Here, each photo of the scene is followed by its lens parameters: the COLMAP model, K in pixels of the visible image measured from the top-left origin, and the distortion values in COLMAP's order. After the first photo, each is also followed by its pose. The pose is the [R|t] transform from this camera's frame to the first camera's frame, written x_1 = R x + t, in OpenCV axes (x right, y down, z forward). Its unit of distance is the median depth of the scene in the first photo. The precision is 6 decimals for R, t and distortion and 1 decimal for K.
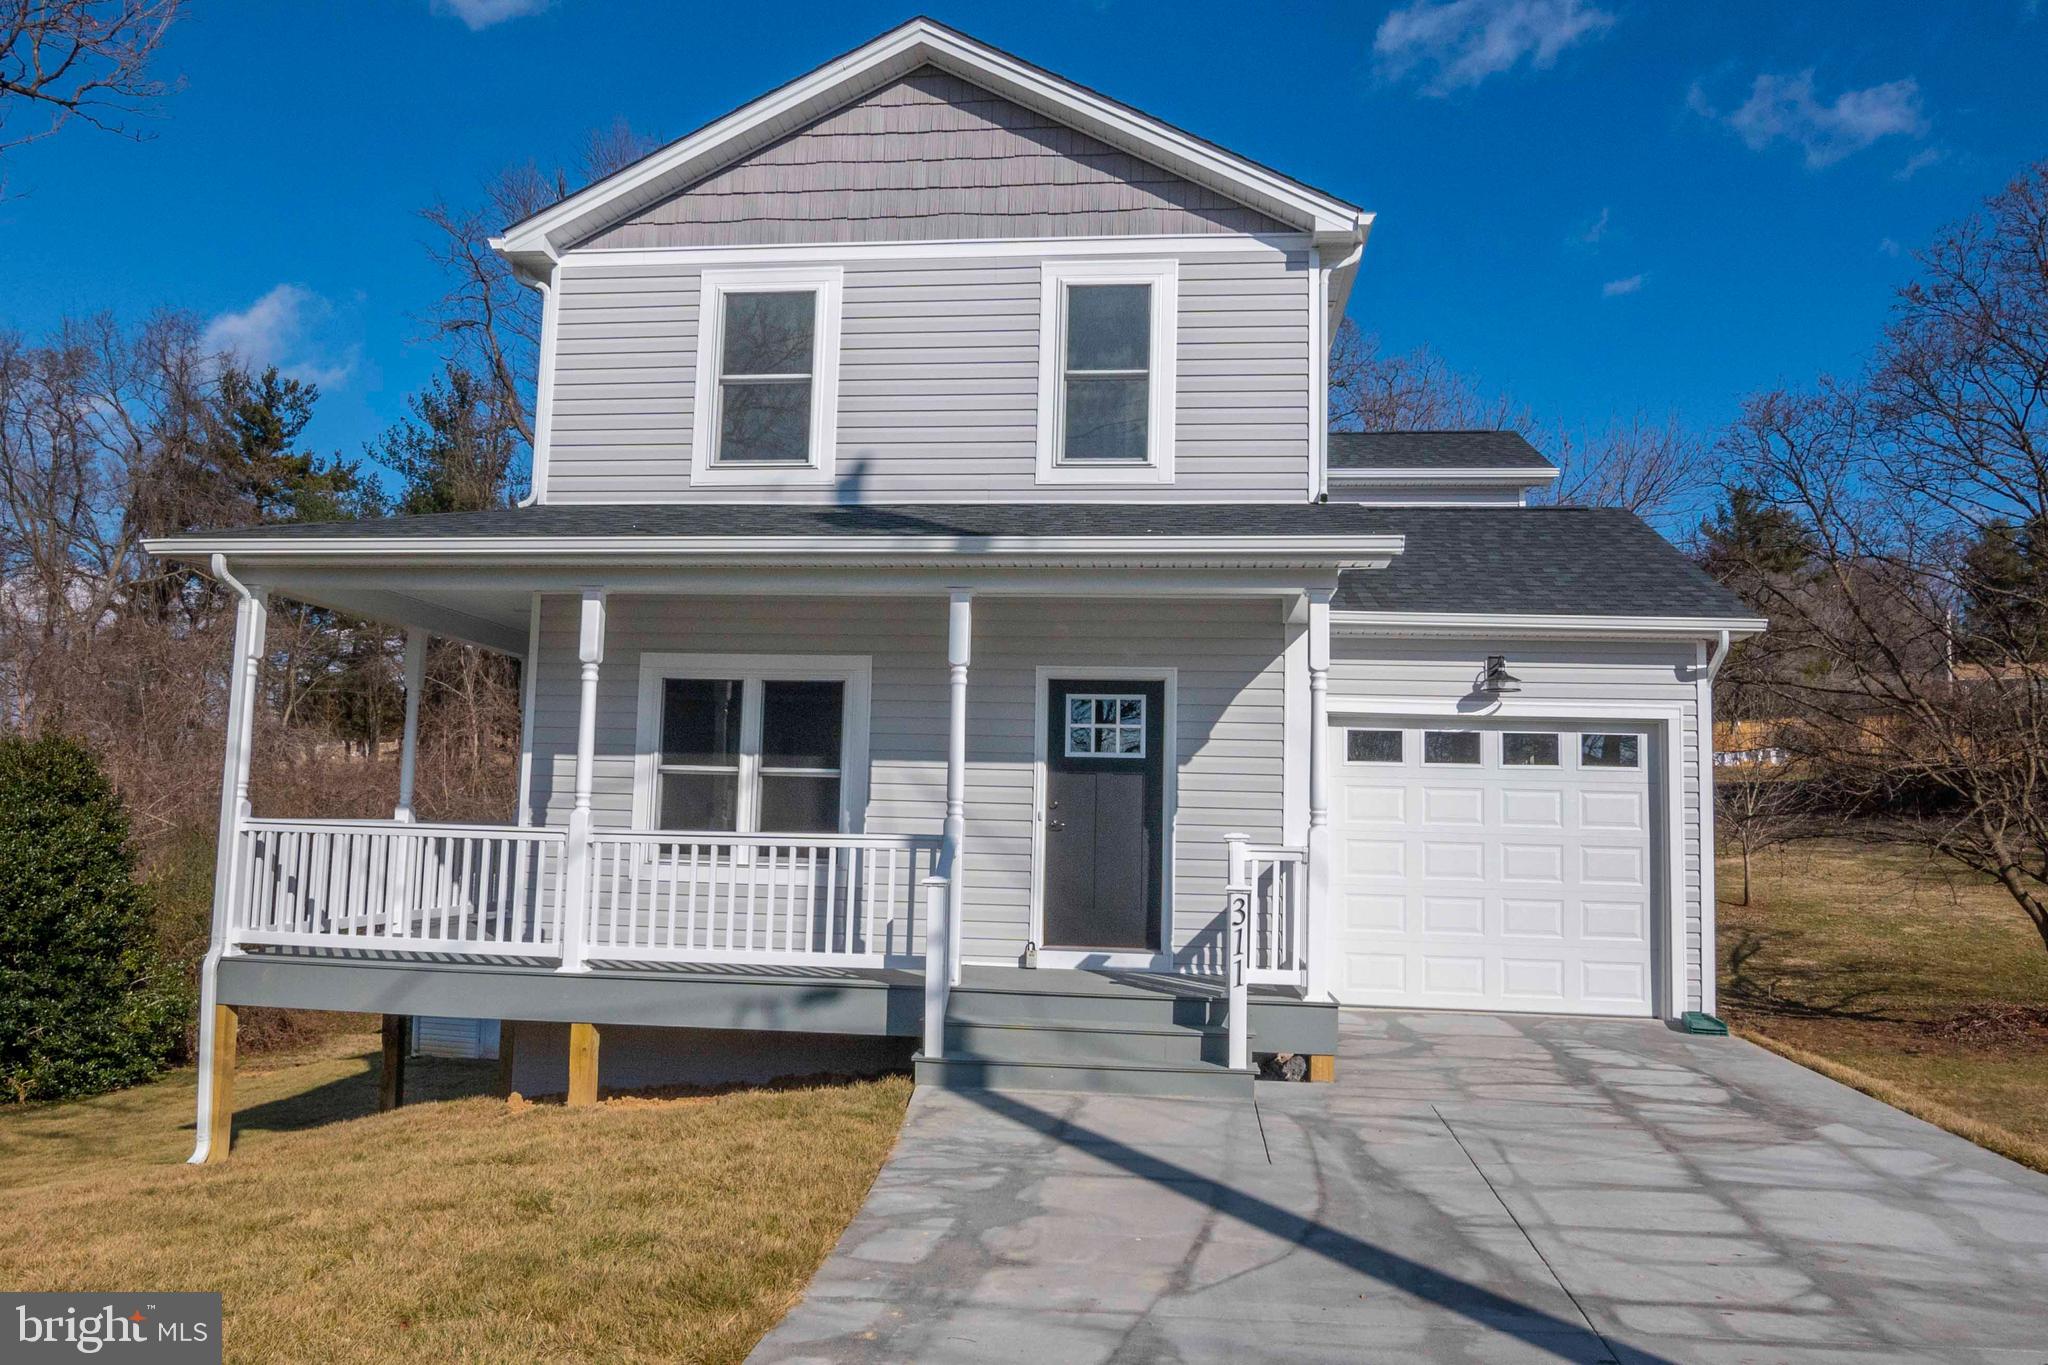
lens RADIAL K [[1411.9, 0, 1012.0], [0, 1411.9, 702.6], [0, 0, 1]] dist [-0.027069, 0.002121]
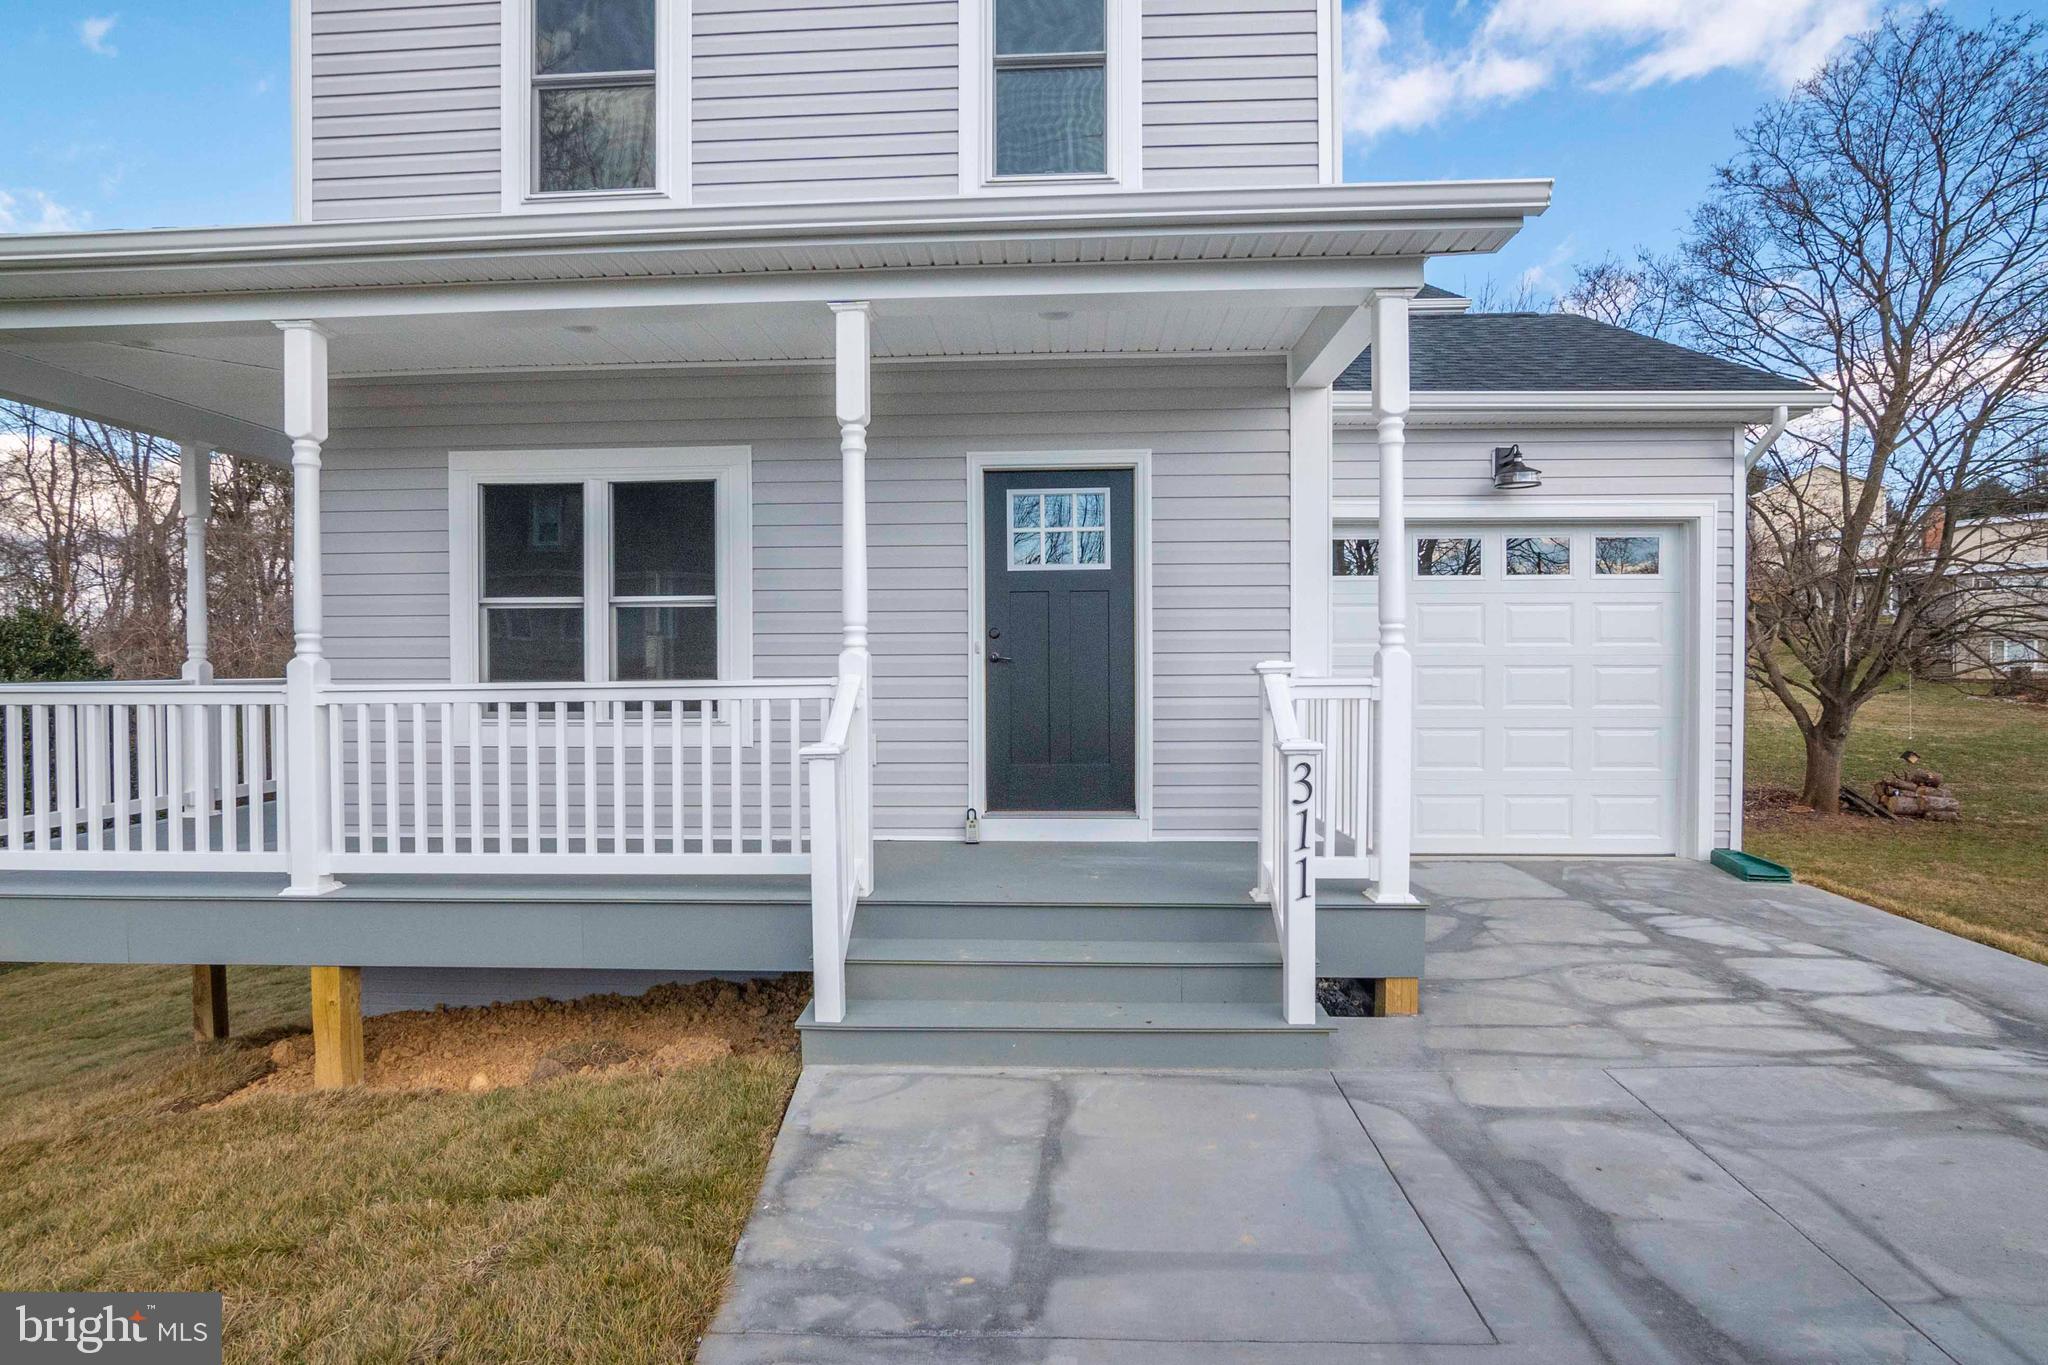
lens RADIAL K [[1009.5, 0, 1005.6], [0, 1009.5, 694.3], [0, 0, 1]] dist [-0.019443, 0.001872]
pose [[0.997823, -0.033243, 0.056966, 0.002643], [0.026404, 0.992797, 0.116863, 0.040148], [-0.060441, -0.115105, 0.991513, 0.435811]]
